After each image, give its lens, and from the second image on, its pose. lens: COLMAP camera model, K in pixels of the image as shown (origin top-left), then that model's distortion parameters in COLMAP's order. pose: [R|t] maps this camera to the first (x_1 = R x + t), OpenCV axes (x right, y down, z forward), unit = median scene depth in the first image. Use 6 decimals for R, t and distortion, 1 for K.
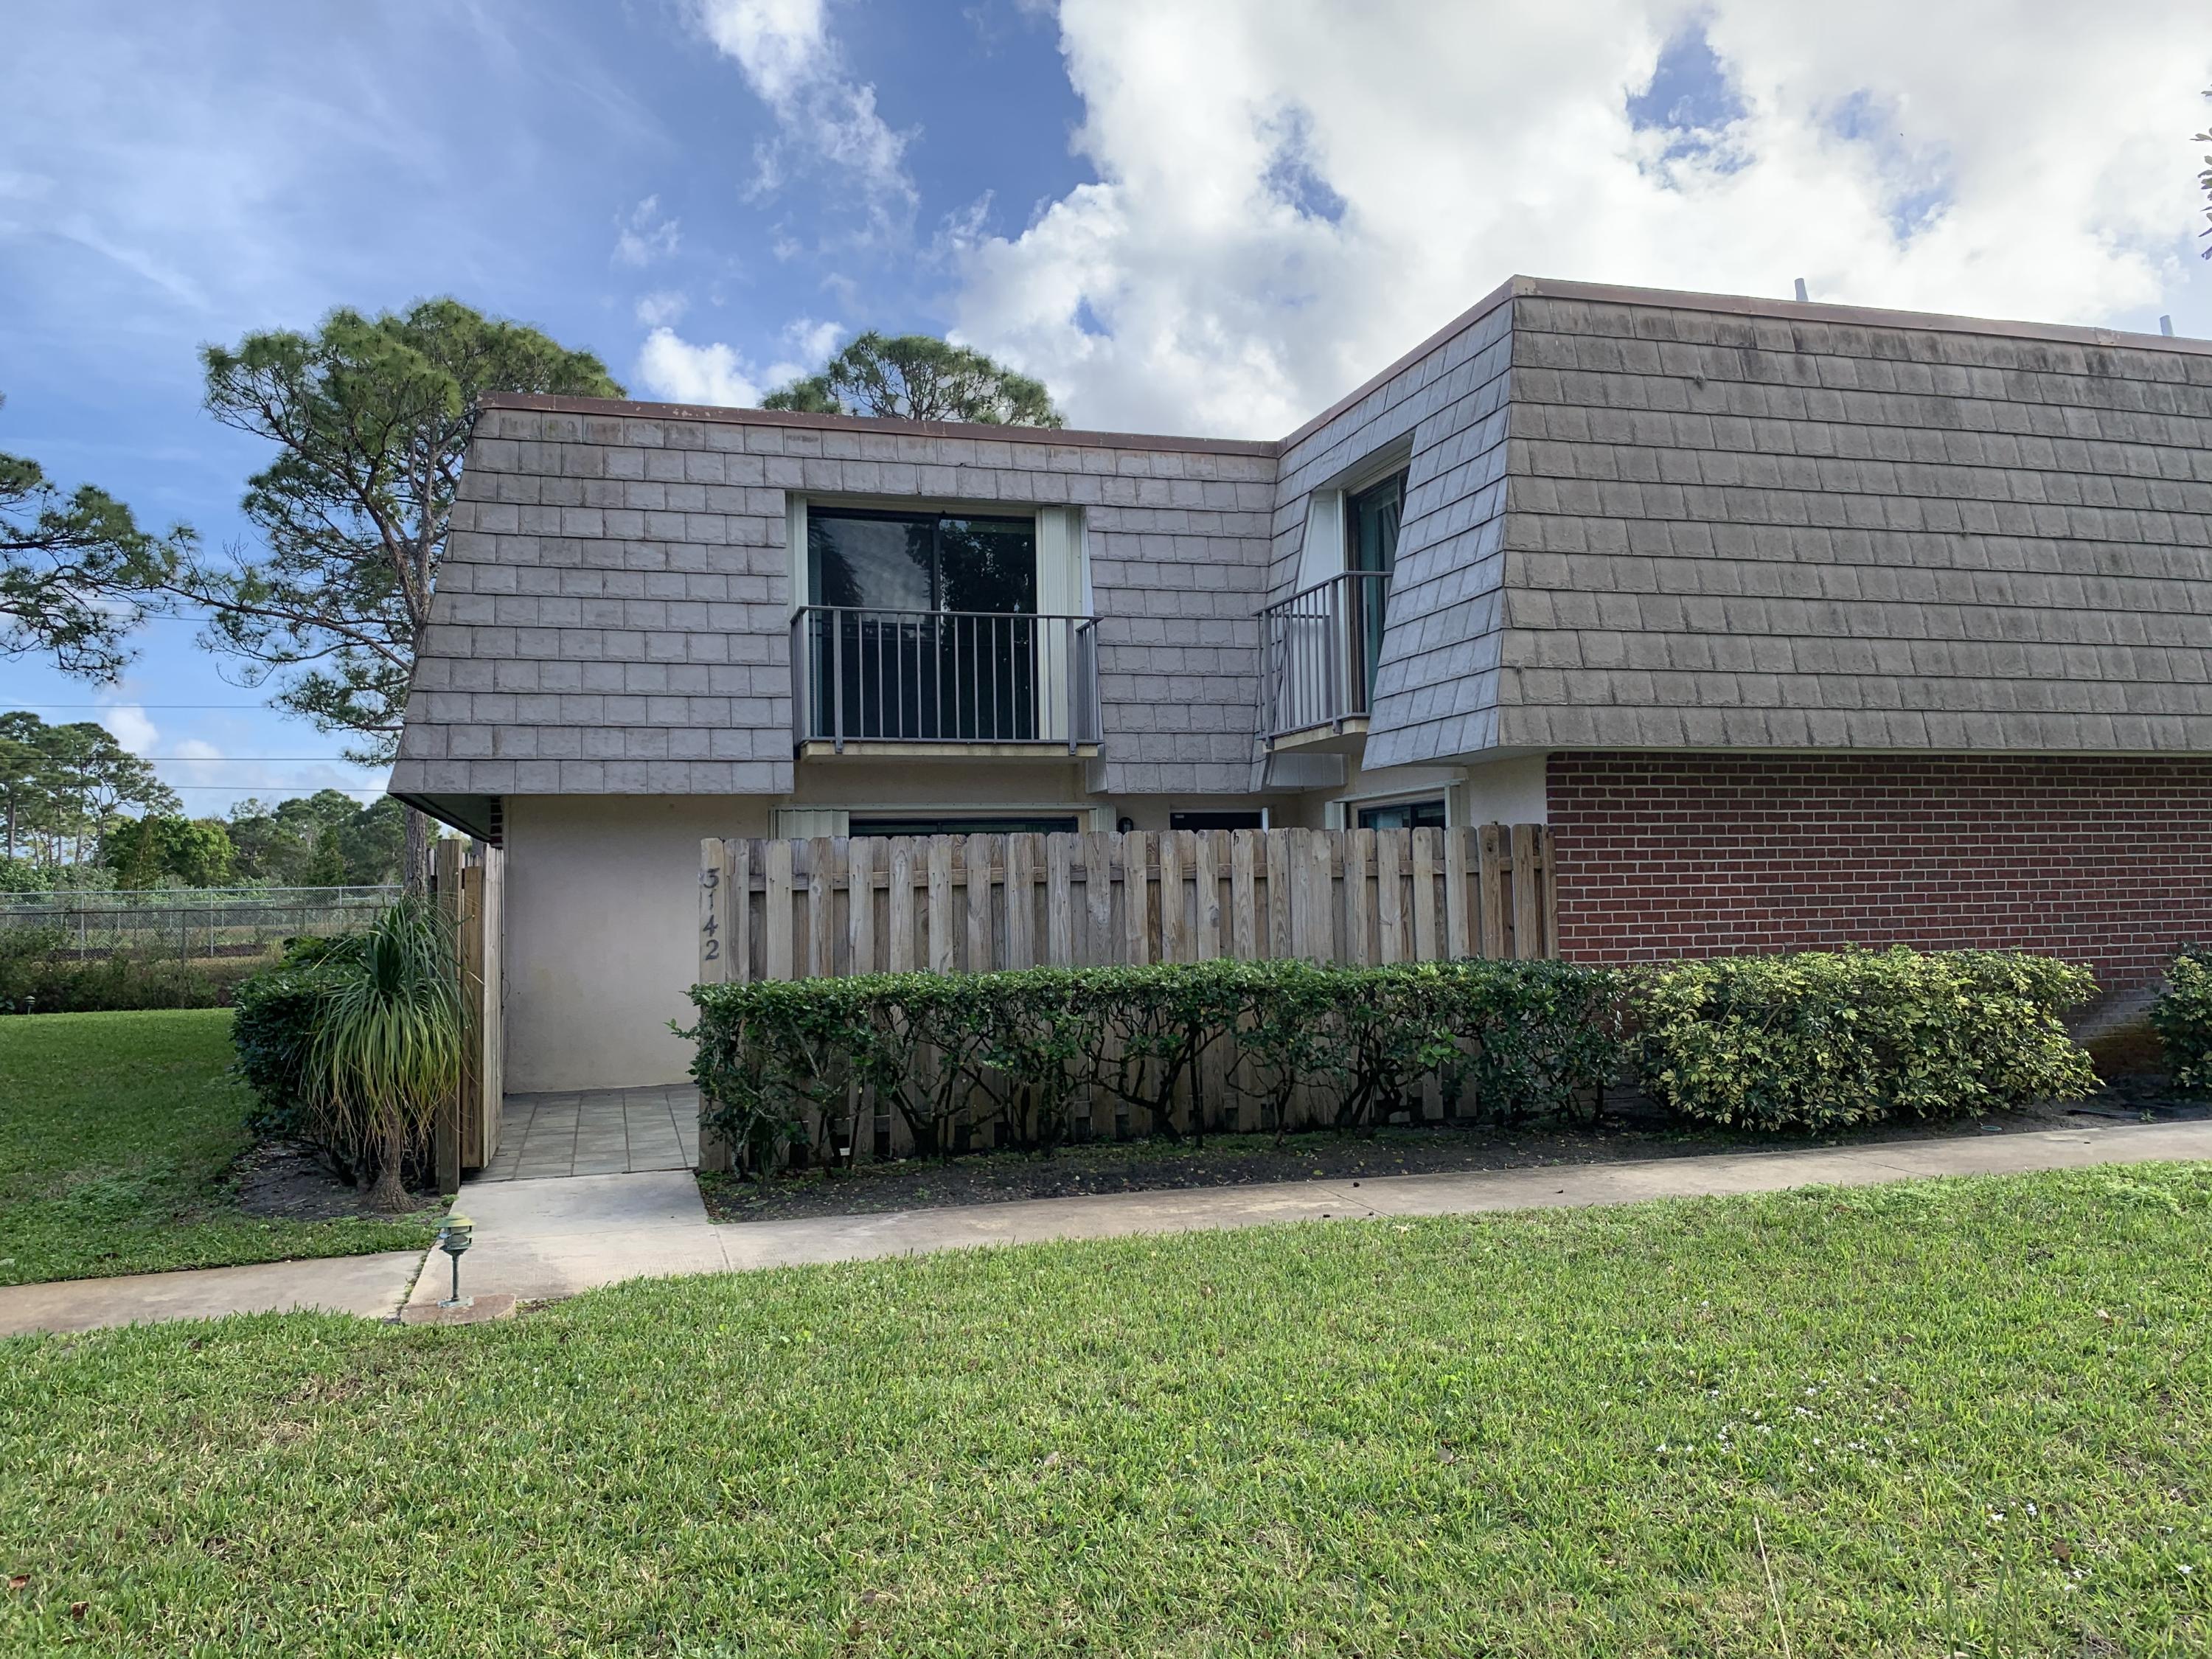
lens RADIAL K [[1665.9, 0, 1106.0], [0, 1665.9, 829.5], [0, 0, 1]] dist [0.010204, -0.007641]
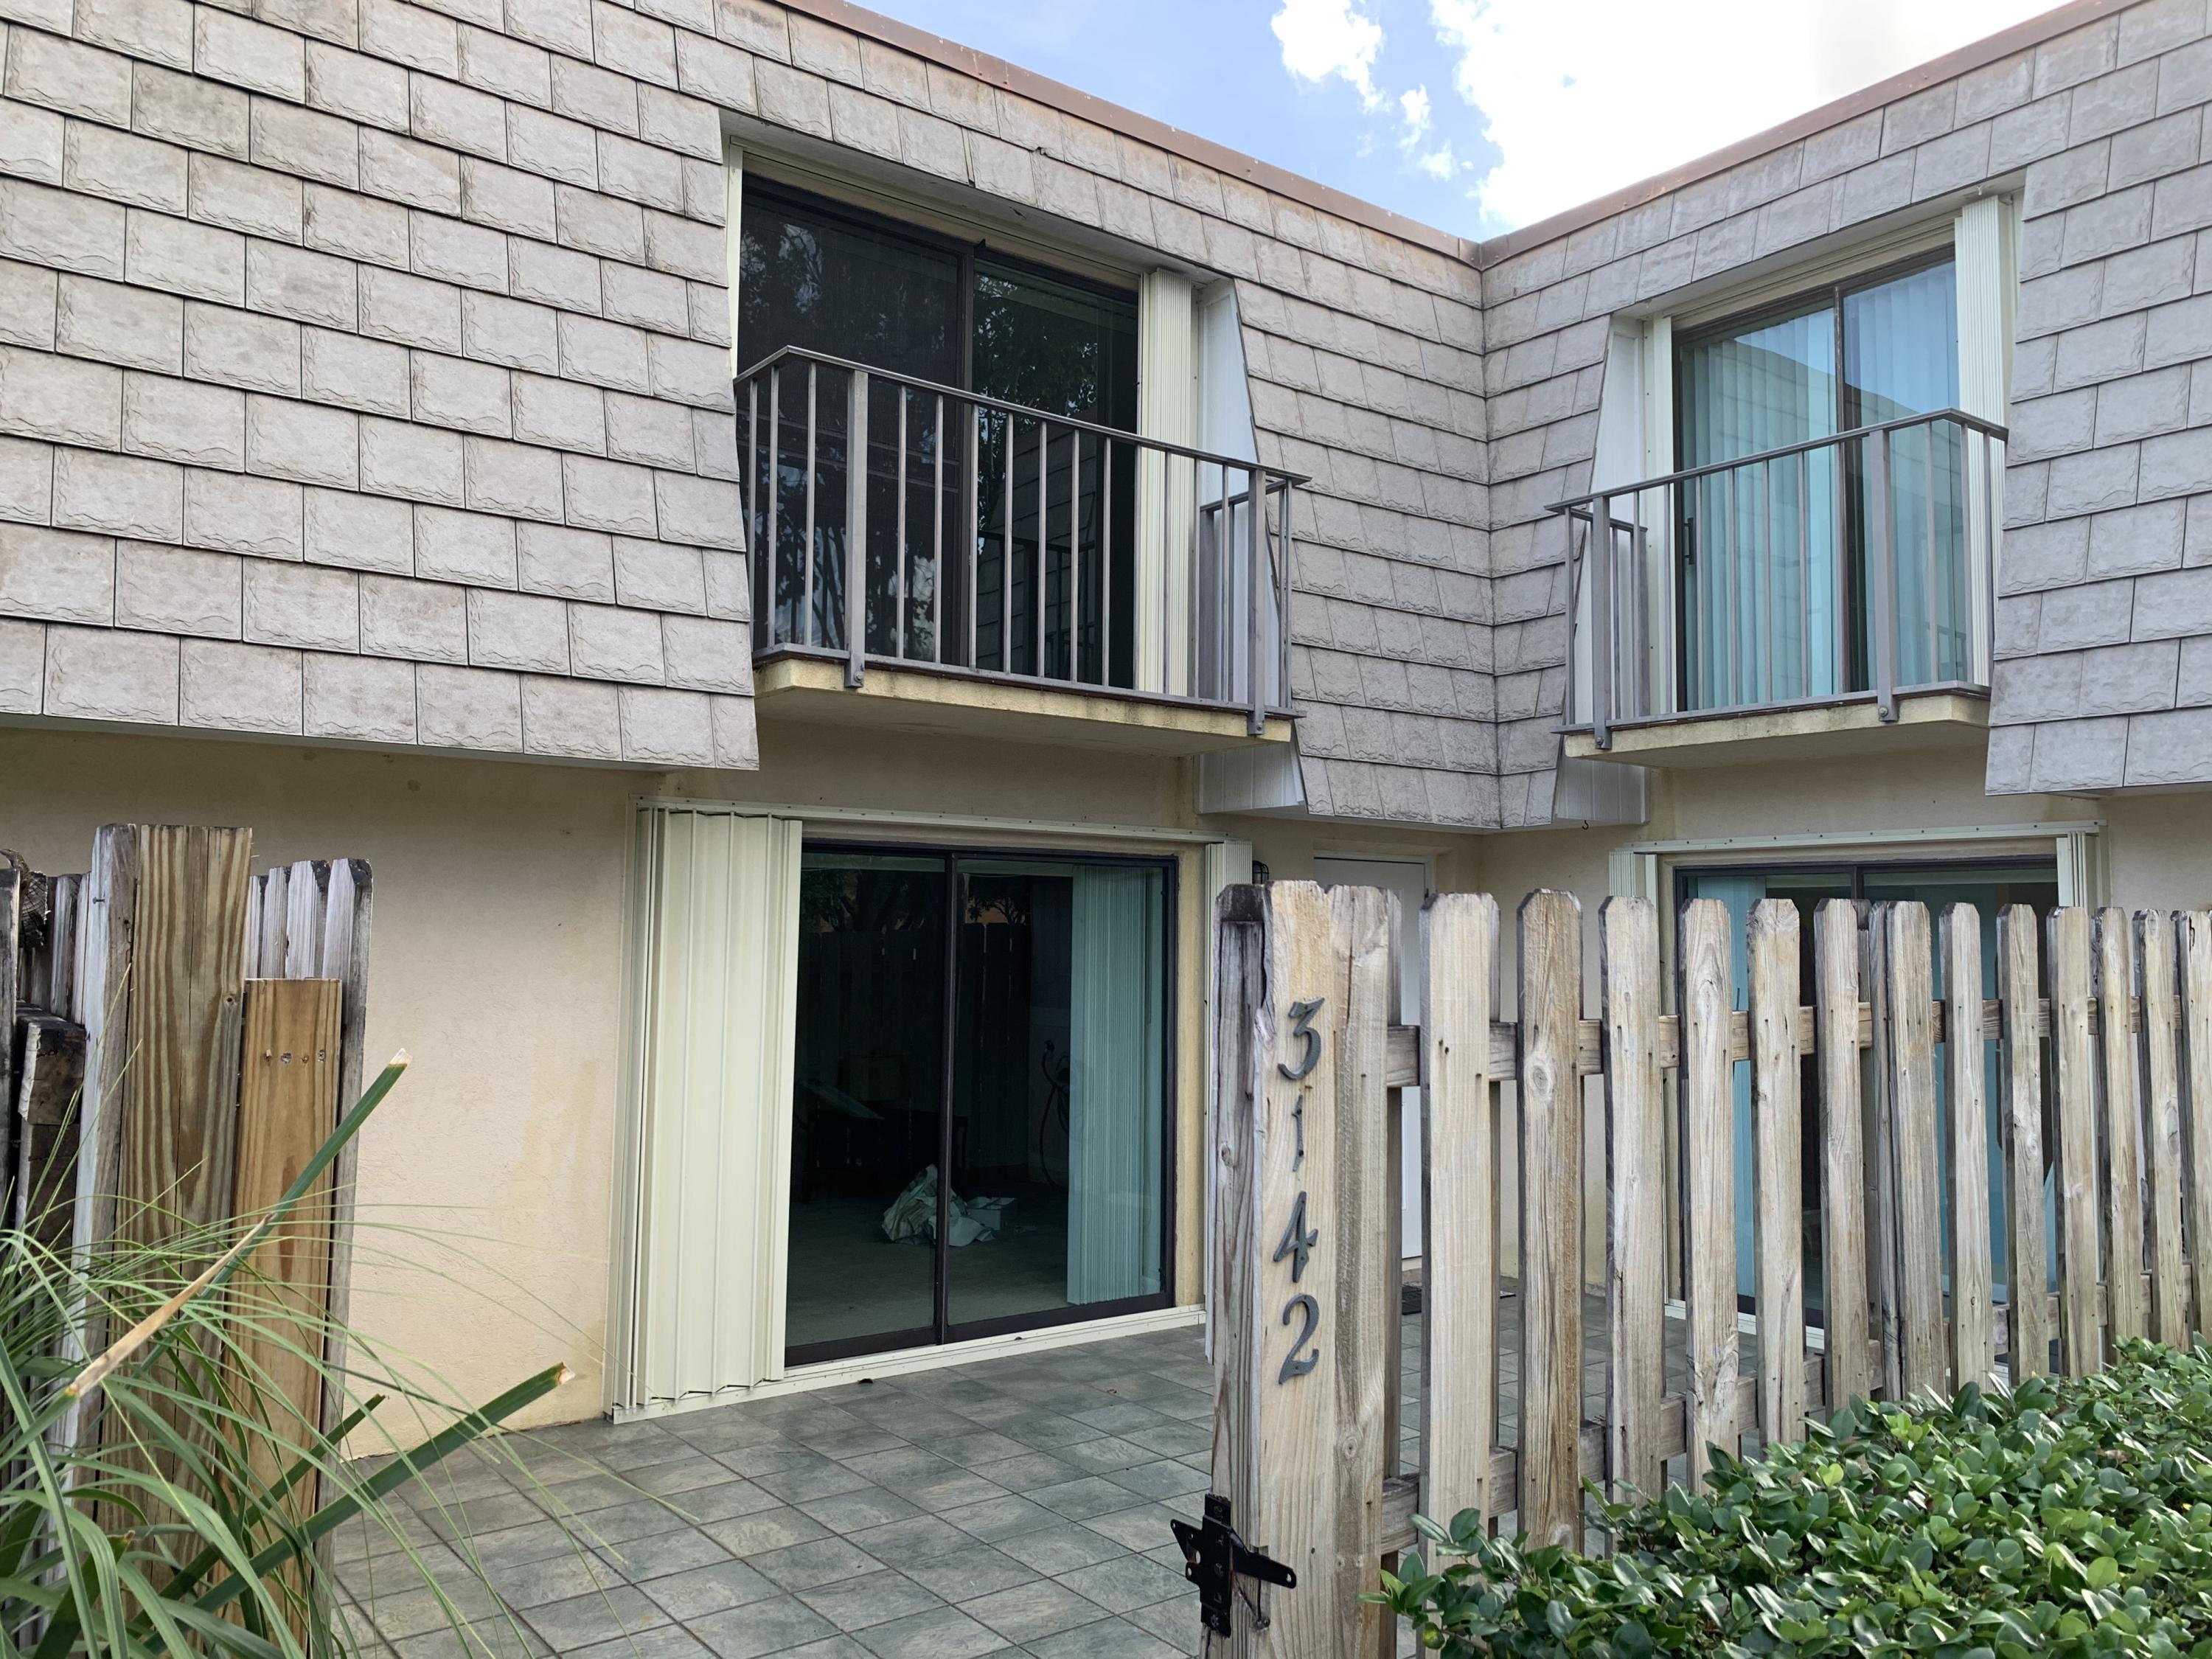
lens RADIAL K [[1686.3, 0, 1106.0], [0, 1686.3, 829.5], [0, 0, 1]] dist [-0.003304, -0.000197]
pose [[0.935289, 0.053859, 0.349763, -0.249574], [-0.043213, 0.998336, -0.038177, 0.006105], [-0.351237, 0.020592, 0.936060, 0.548514]]
